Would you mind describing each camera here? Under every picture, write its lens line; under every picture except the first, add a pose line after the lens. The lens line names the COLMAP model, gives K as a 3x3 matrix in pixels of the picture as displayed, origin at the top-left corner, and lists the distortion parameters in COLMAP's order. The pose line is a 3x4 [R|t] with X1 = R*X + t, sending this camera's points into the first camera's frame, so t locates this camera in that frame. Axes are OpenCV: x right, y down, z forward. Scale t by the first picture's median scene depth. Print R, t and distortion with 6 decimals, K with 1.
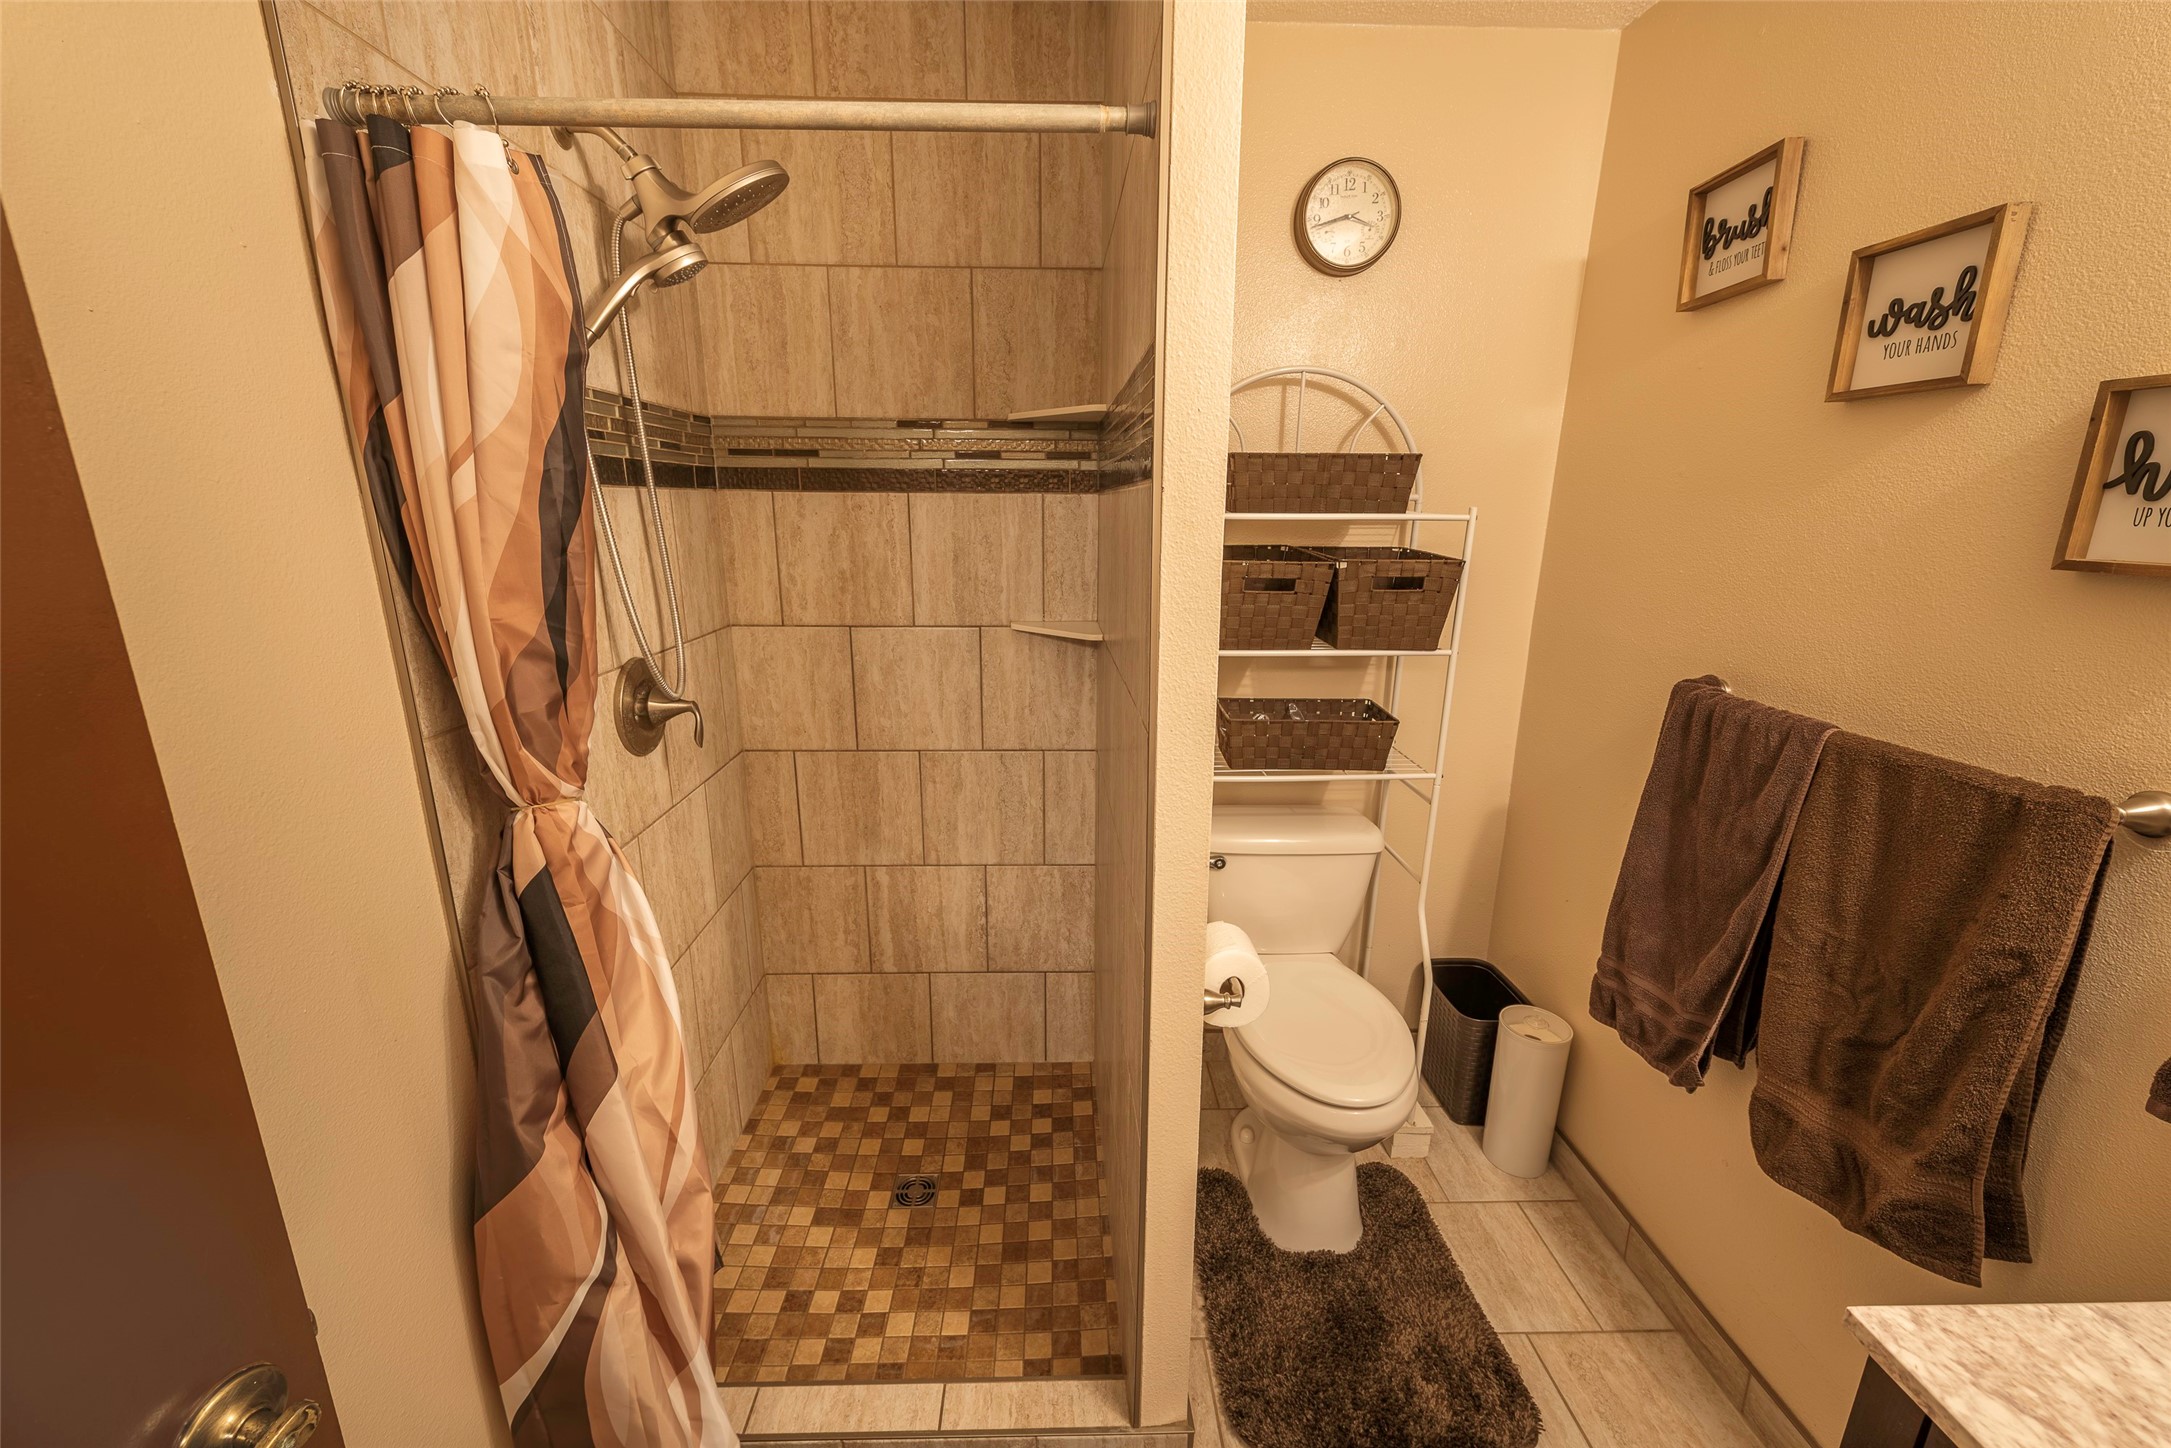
lens RADIAL K [[844.4, 0, 1076.9], [0, 844.4, 721.6], [0, 0, 1]] dist [0.010676, -0.003349]
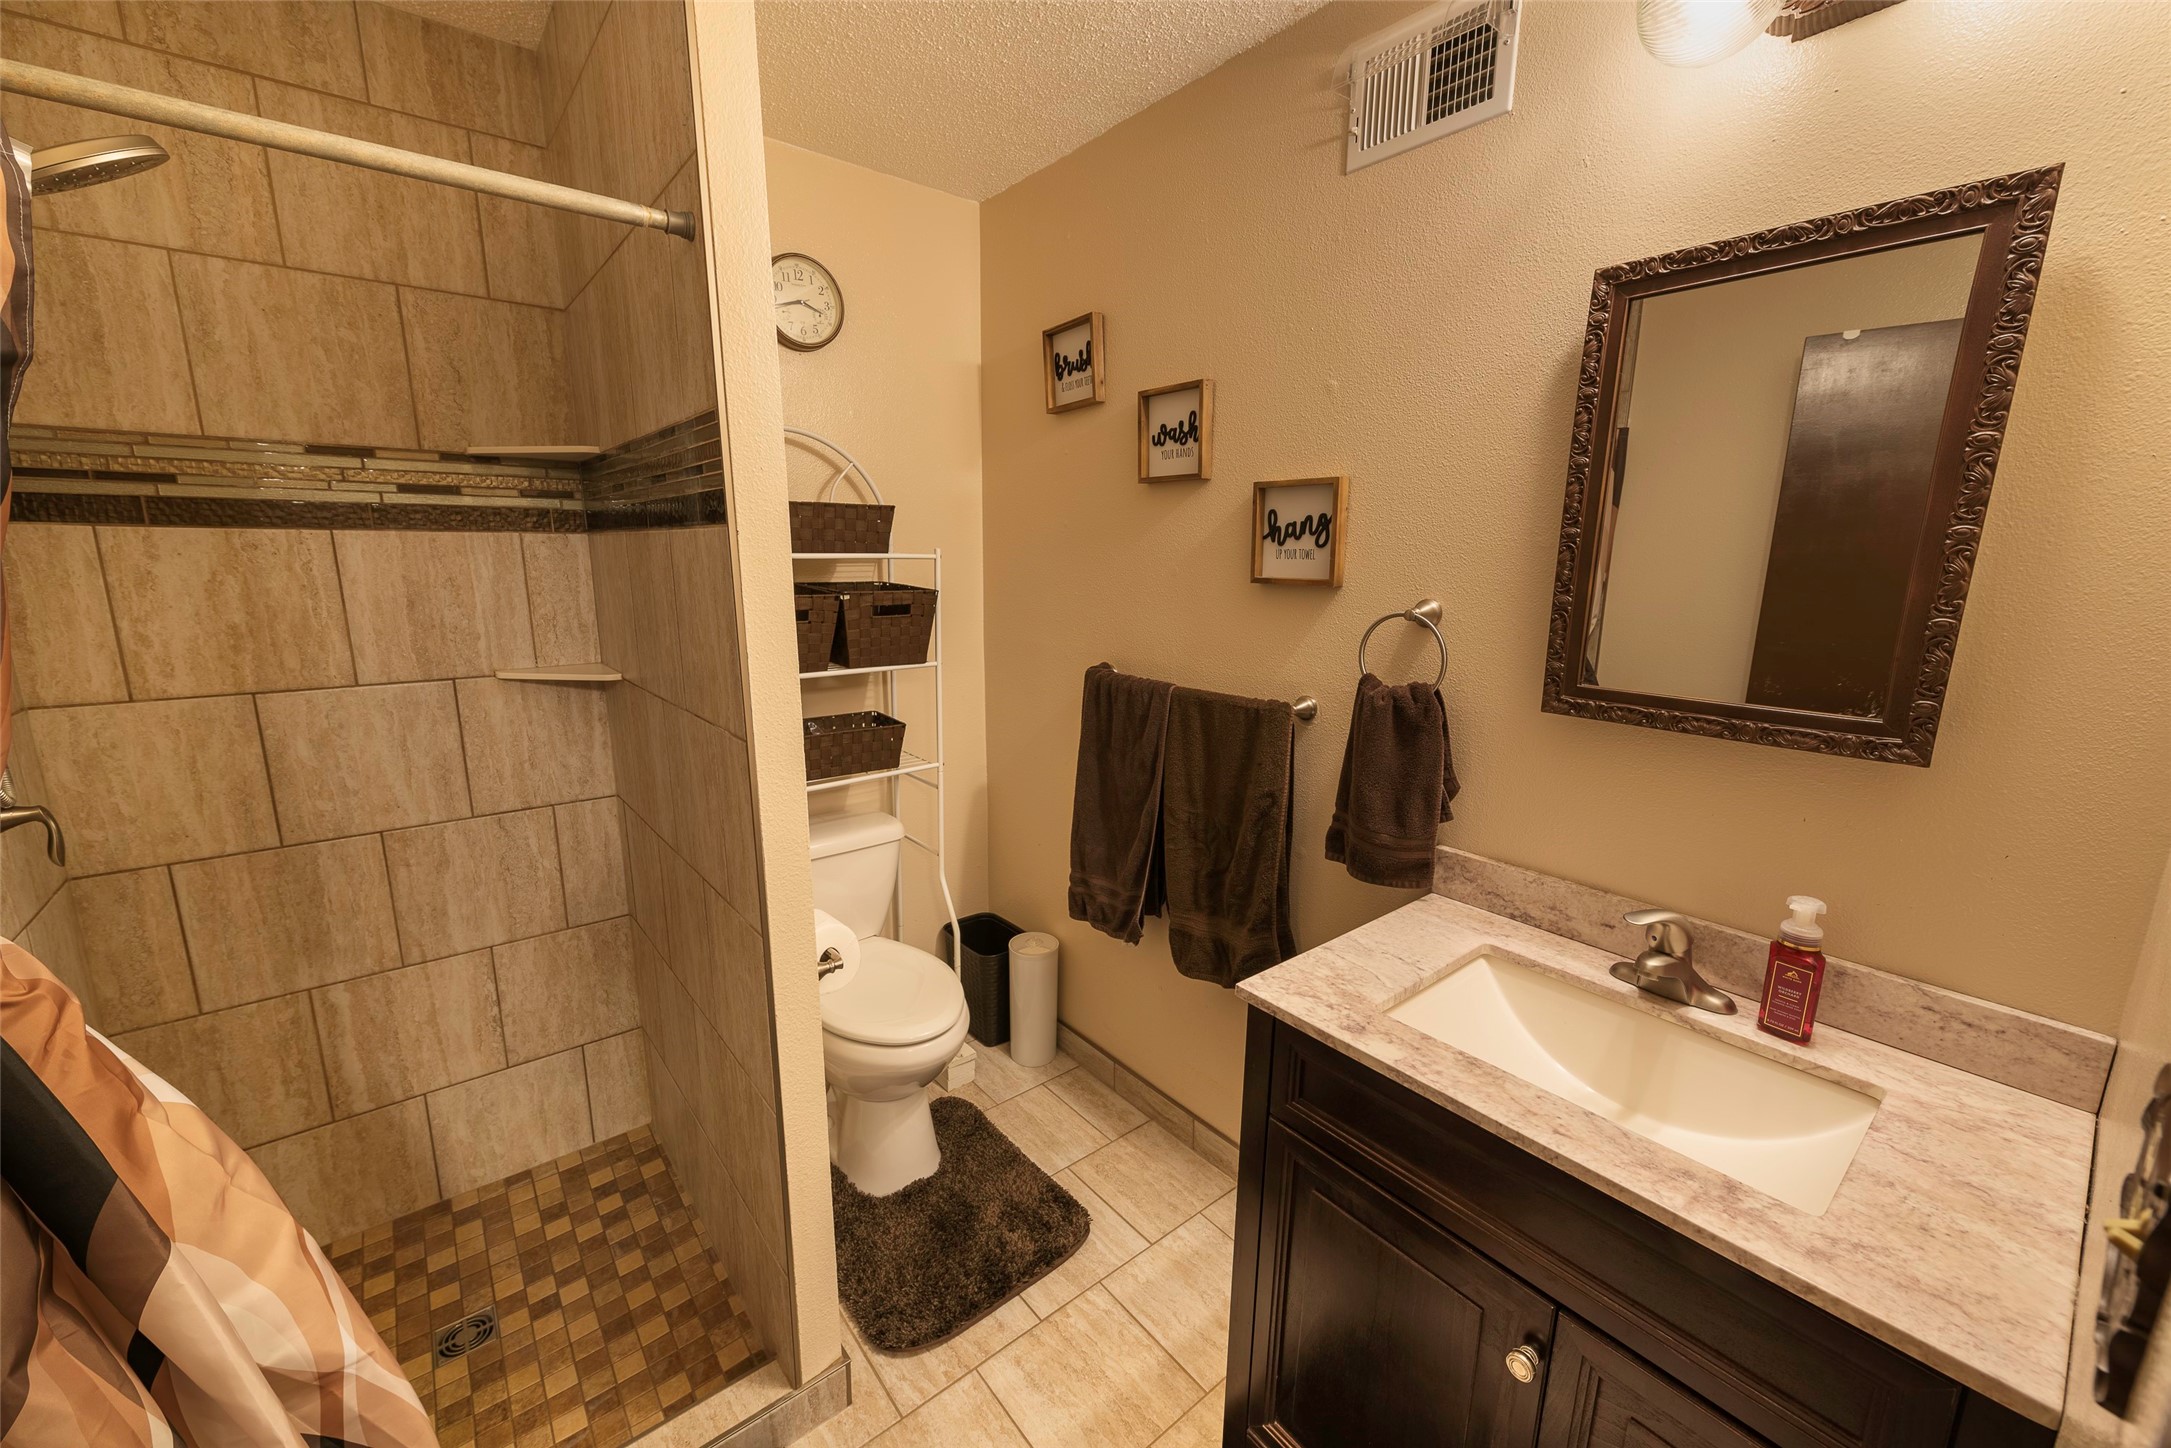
lens RADIAL K [[844.4, 0, 1077.0], [0, 844.4, 721.6], [0, 0, 1]] dist [0.010676, -0.003349]
pose [[0.796880, -0.120527, 0.591992, -0.141207], [0.148108, 0.988969, 0.001981, 0.031175], [-0.585701, 0.086100, 0.805941, -0.117393]]
